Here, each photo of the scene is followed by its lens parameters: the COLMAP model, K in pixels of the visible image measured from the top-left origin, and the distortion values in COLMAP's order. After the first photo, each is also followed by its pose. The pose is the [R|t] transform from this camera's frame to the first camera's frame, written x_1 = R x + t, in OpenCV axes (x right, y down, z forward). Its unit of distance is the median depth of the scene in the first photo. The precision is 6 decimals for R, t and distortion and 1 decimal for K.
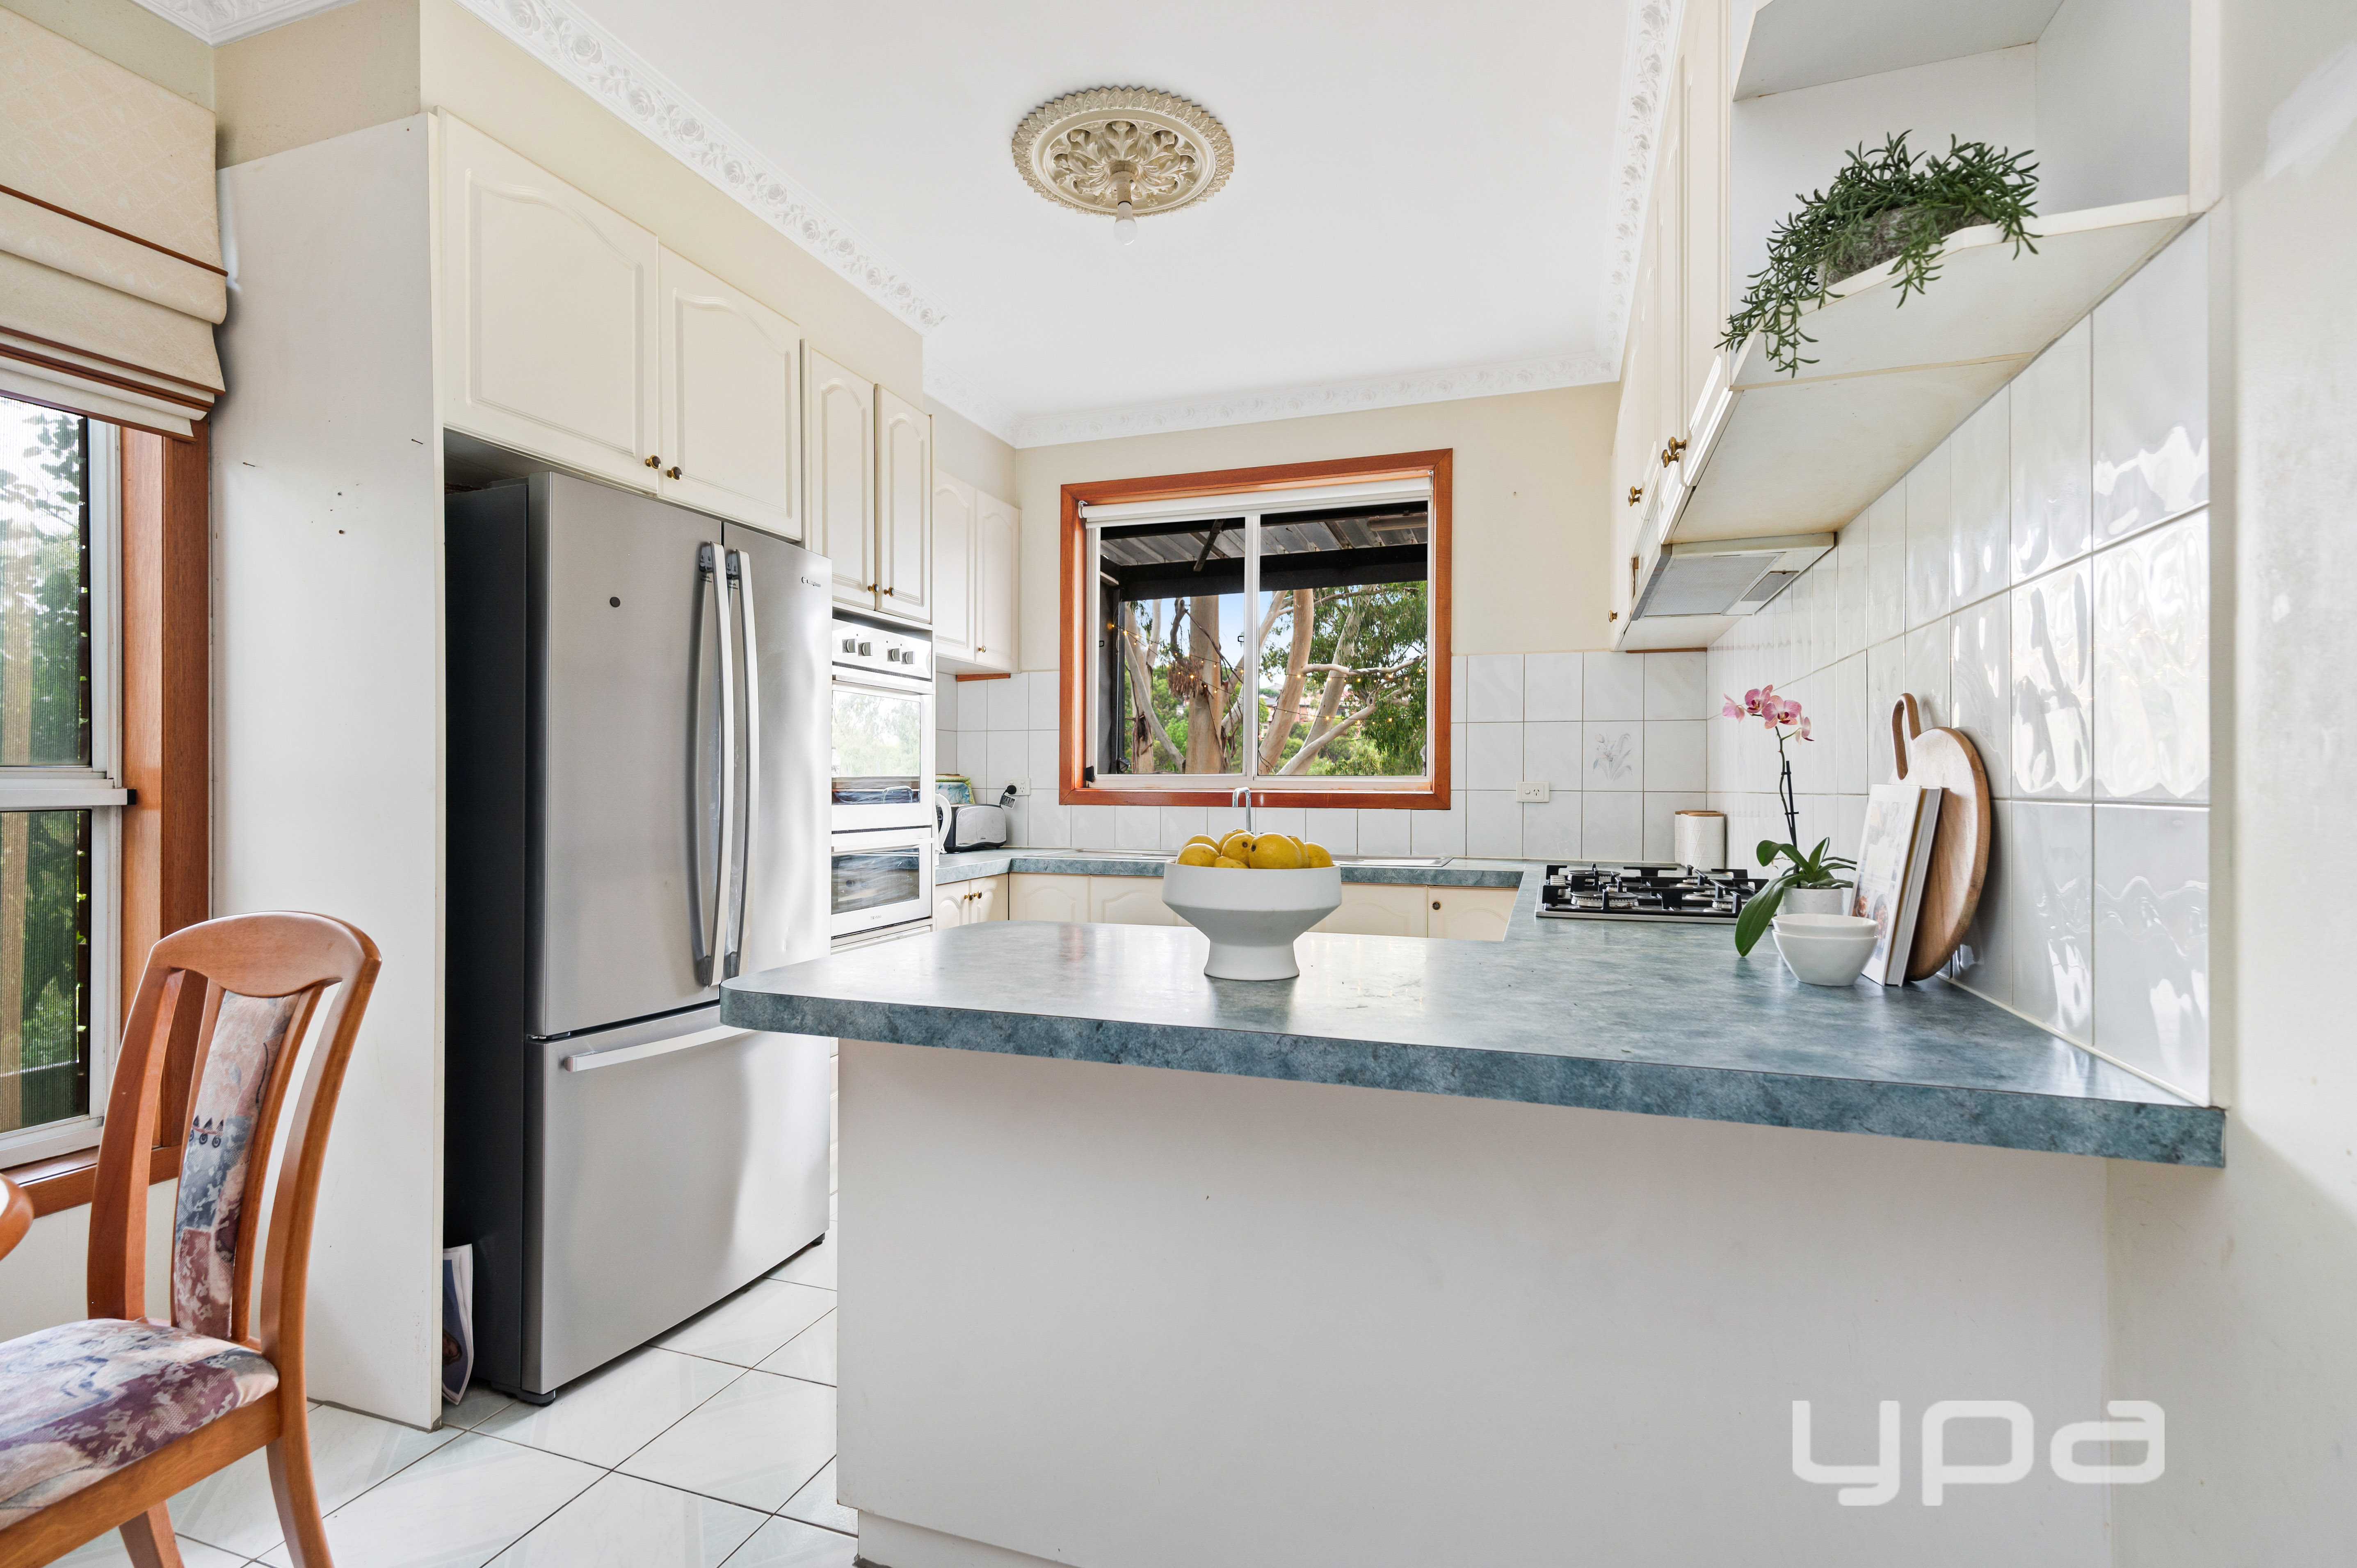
lens RADIAL K [[1057.0, 0, 1191.3], [0, 1057.0, 786.0], [0, 0, 1]] dist [0.005412, 0.001032]
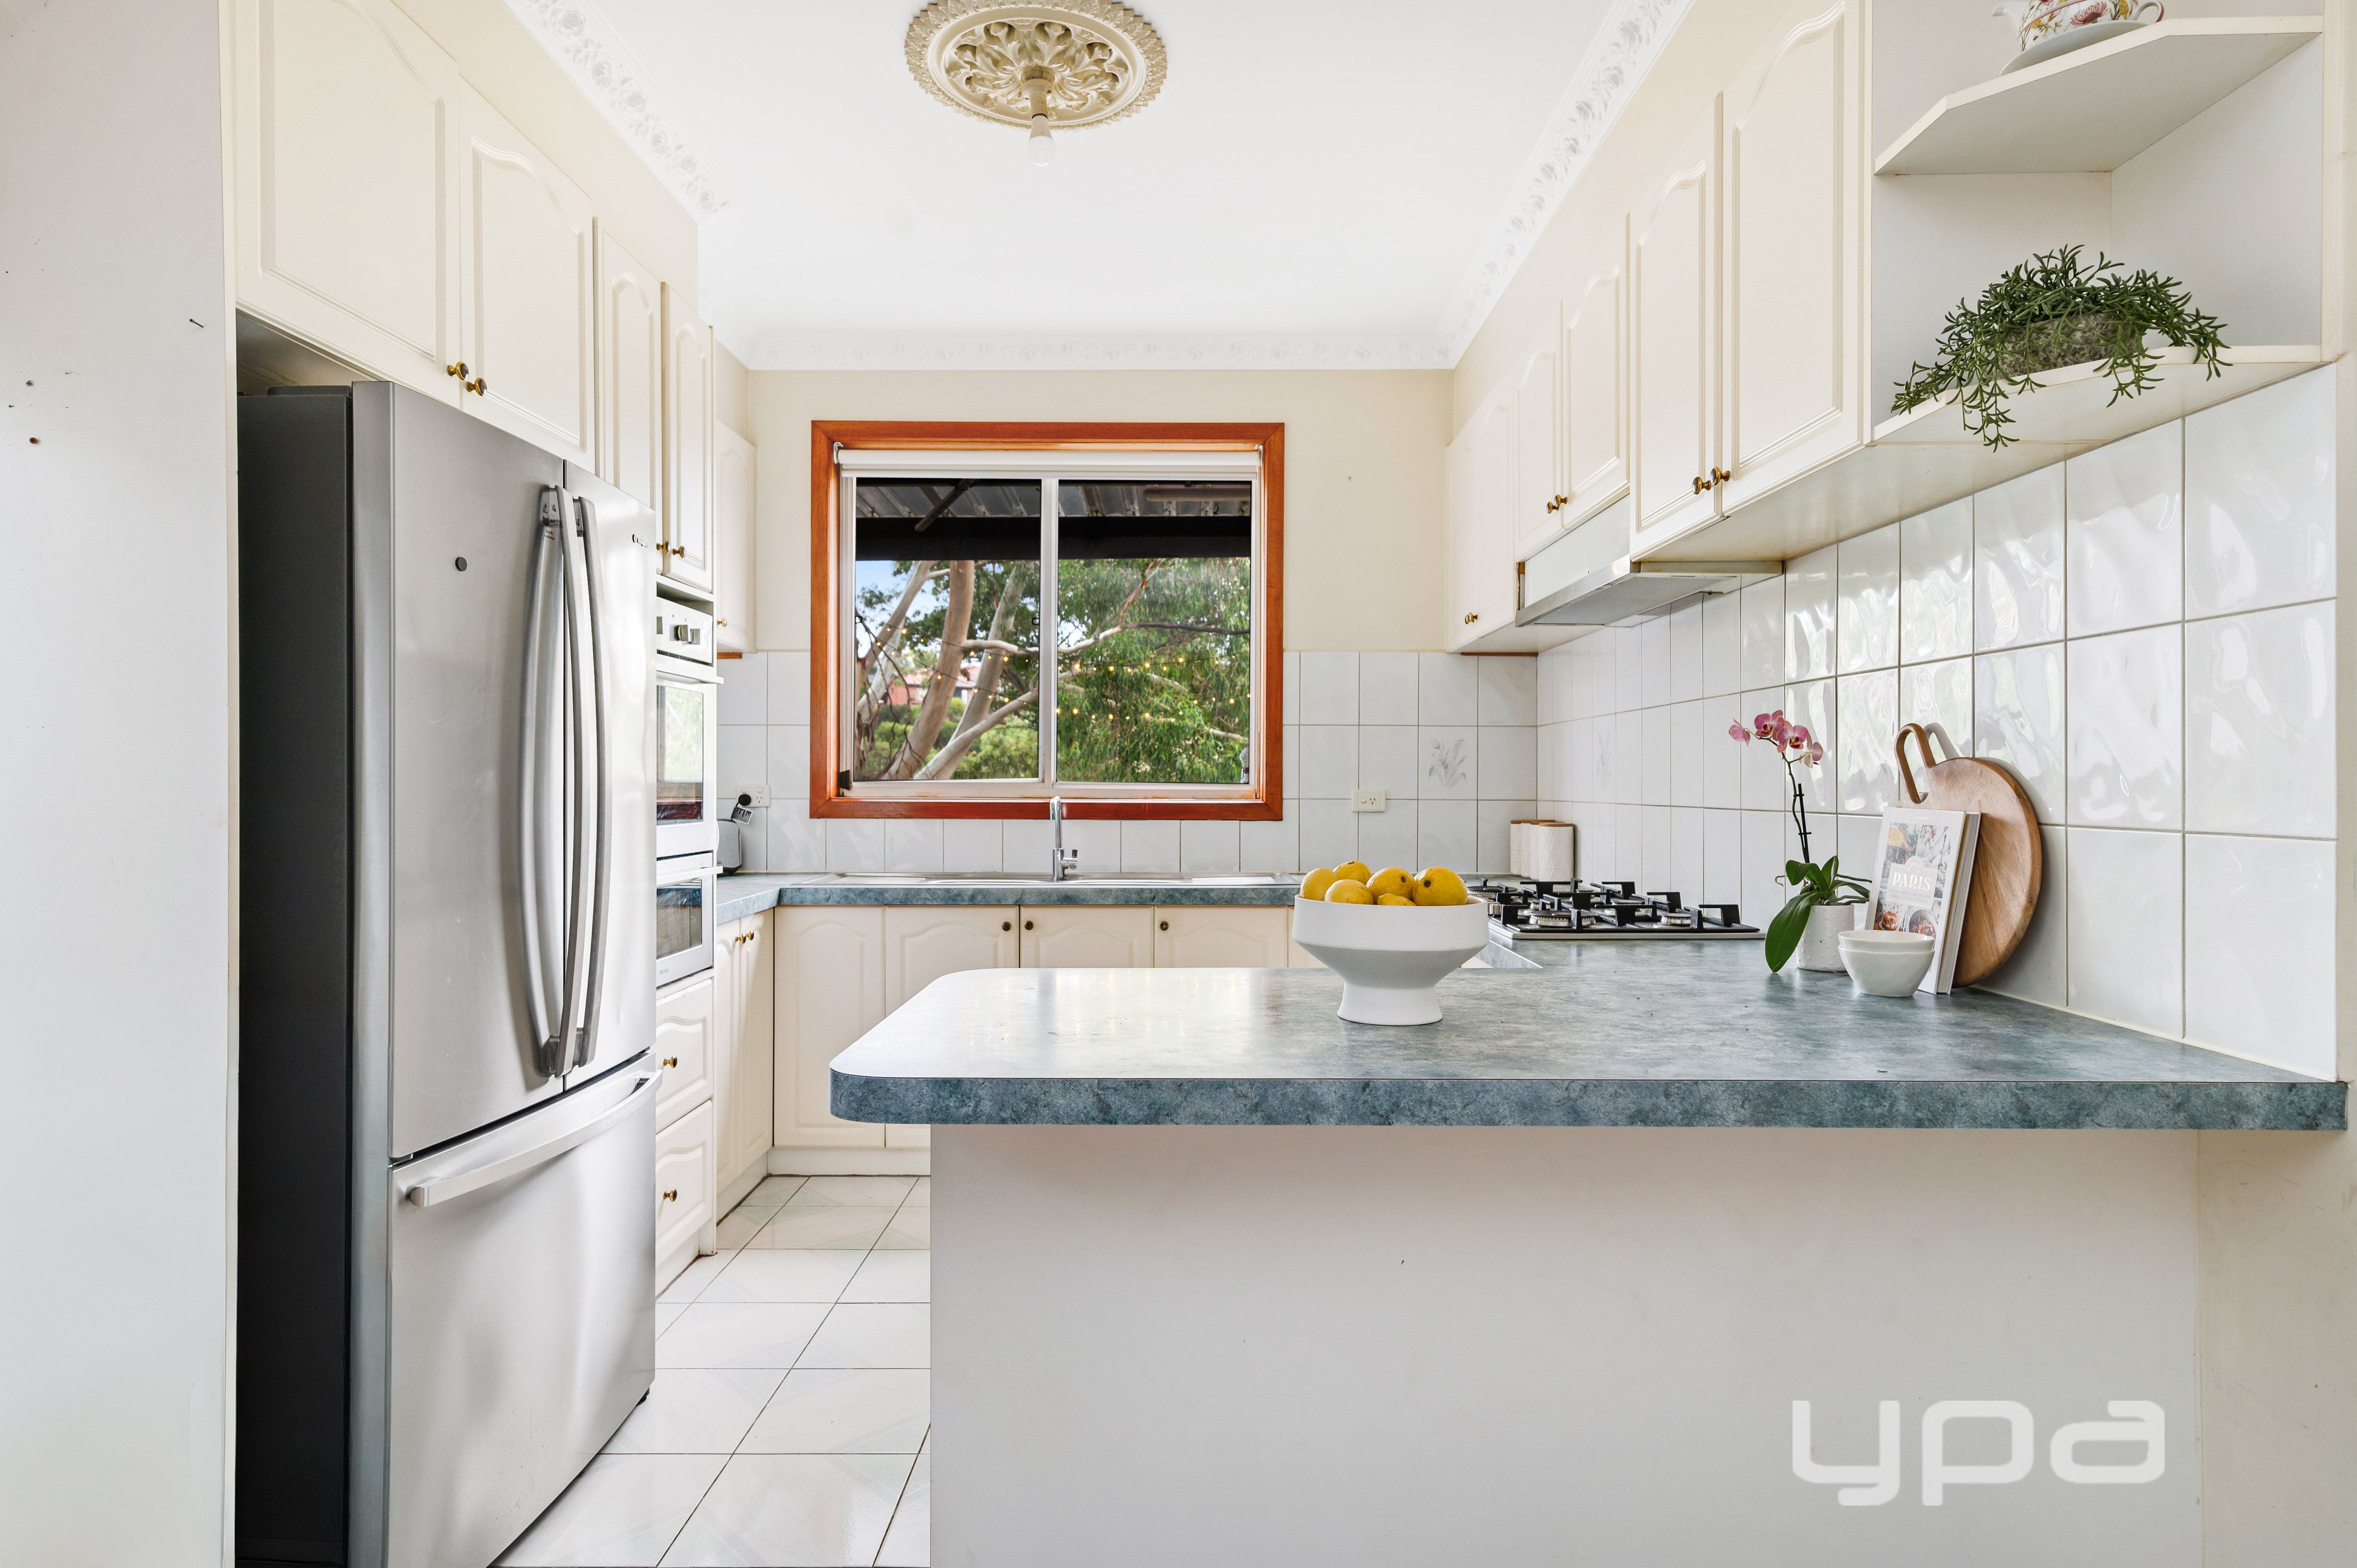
lens RADIAL K [[1245.2, 0, 1202.2], [0, 1245.2, 785.1], [0, 0, 1]] dist [0.014062, -0.002084]
pose [[0.948502, -0.001872, 0.316767, -0.283425], [0.001227, 0.999997, 0.002235, -0.018618], [-0.316770, -0.001731, 0.948501, 0.009181]]
